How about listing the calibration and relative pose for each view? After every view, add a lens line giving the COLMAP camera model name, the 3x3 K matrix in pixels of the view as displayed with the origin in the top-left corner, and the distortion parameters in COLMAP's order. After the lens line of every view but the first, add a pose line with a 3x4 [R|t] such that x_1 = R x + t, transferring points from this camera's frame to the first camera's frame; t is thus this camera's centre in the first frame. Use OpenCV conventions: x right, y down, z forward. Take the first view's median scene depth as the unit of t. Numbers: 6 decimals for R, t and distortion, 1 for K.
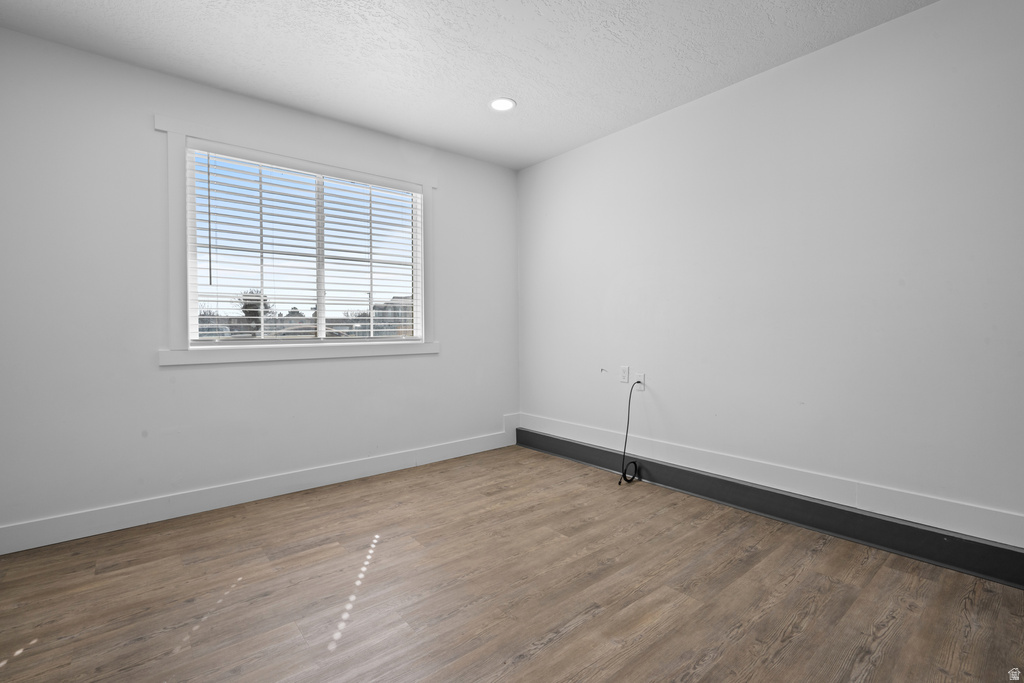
lens RADIAL K [[466.6, 0, 511.9], [0, 466.6, 339.2], [0, 0, 1]] dist [-0.006996, -0.000178]
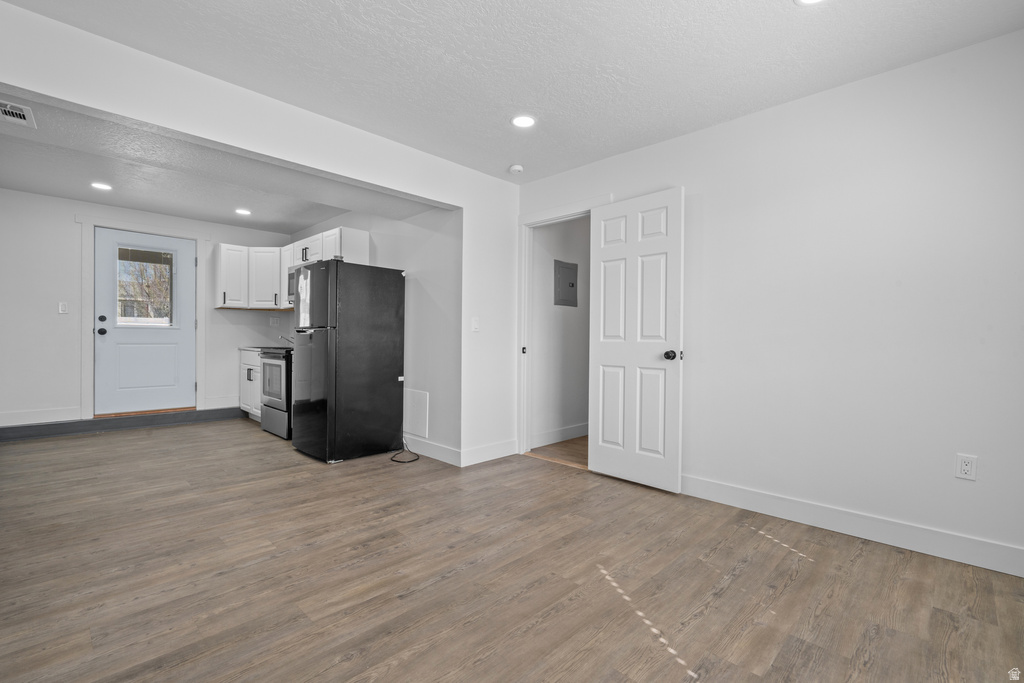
lens RADIAL K [[466.6, 0, 512.4], [0, 466.6, 336.5], [0, 0, 1]] dist [-0.006996, -0.000178]
pose [[-0.994800, -0.002101, -0.101828, 0.034906], [-0.003500, 0.999902, 0.013567, -0.042961], [0.101789, 0.013853, -0.994710, 1.976171]]
